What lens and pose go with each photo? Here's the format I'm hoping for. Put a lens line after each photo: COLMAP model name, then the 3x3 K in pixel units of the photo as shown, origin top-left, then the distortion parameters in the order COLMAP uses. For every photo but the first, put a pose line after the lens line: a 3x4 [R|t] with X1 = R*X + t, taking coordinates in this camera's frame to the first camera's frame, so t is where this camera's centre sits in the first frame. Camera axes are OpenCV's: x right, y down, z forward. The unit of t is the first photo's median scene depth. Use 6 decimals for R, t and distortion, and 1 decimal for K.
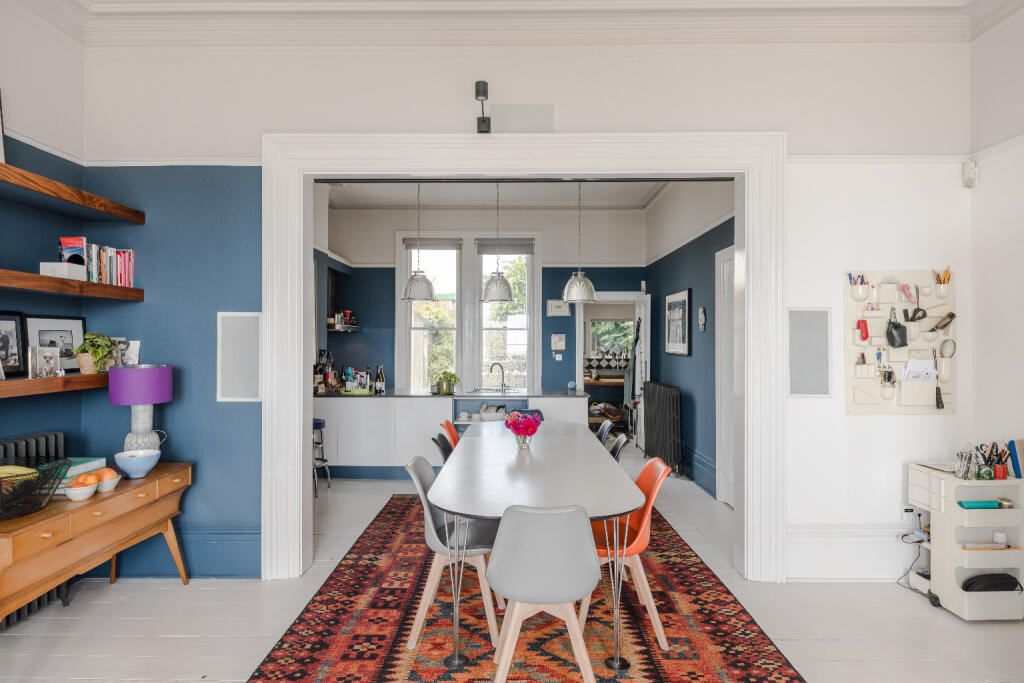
lens RADIAL K [[574.0, 0, 504.3], [0, 574.0, 339.8], [0, 0, 1]] dist [-0.003521, -0.003286]
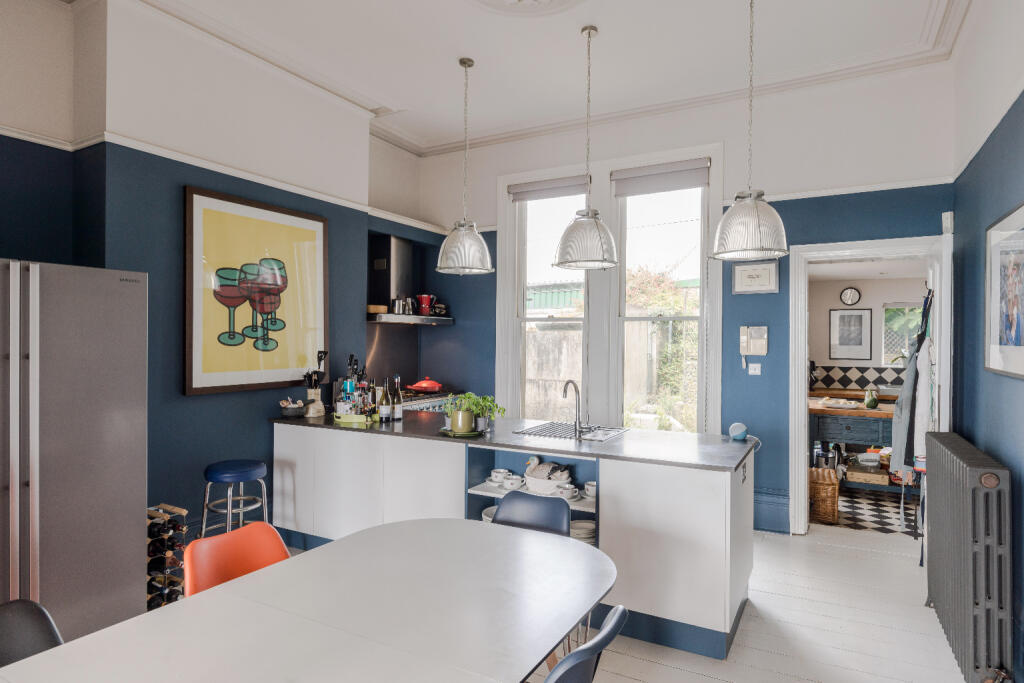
lens RADIAL K [[574.0, 0, 514.4], [0, 574.0, 347.9], [0, 0, 1]] dist [-0.003521, -0.003286]
pose [[0.875789, 0.010146, -0.482588, 0.157660], [-0.001022, 0.999816, 0.019165, 0.000130], [0.482693, -0.016291, 0.875638, 0.414072]]
